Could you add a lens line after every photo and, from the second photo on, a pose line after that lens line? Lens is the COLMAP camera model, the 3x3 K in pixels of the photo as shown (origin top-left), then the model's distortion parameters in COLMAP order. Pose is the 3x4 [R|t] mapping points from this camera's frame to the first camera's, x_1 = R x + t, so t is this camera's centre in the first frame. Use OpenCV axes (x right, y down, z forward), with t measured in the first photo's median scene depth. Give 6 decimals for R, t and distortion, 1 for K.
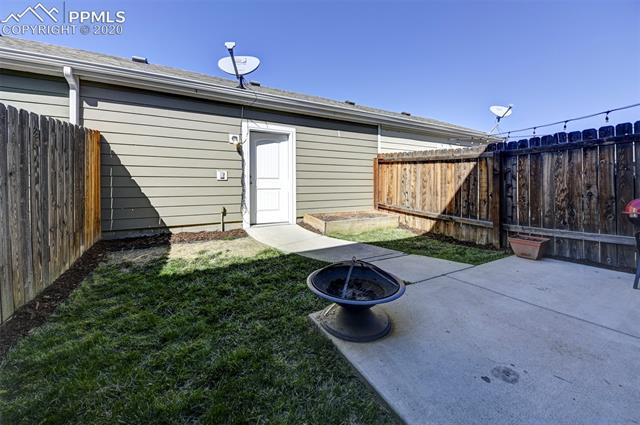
lens RADIAL K [[231.5, 0, 311.4], [0, 231.5, 187.3], [0, 0, 1]] dist [0.001057, -0.000126]
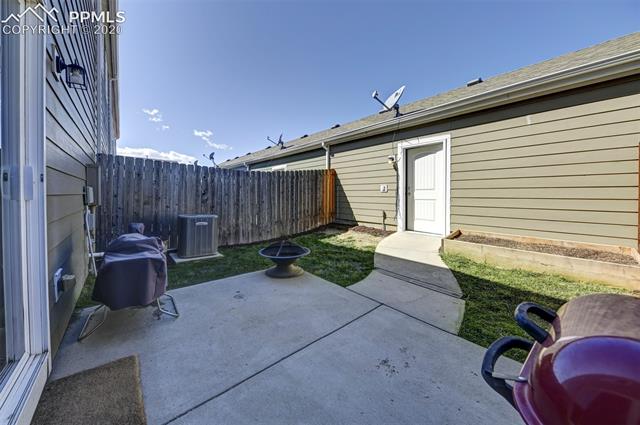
lens RADIAL K [[231.5, 0, 323.7], [0, 231.5, 196.8], [0, 0, 1]] dist [0.001057, -0.000126]
pose [[0.236794, 0.018470, -0.971384, 0.822245], [-0.002567, 0.999828, 0.018385, -0.026163], [0.971556, -0.001860, 0.236801, 0.345237]]
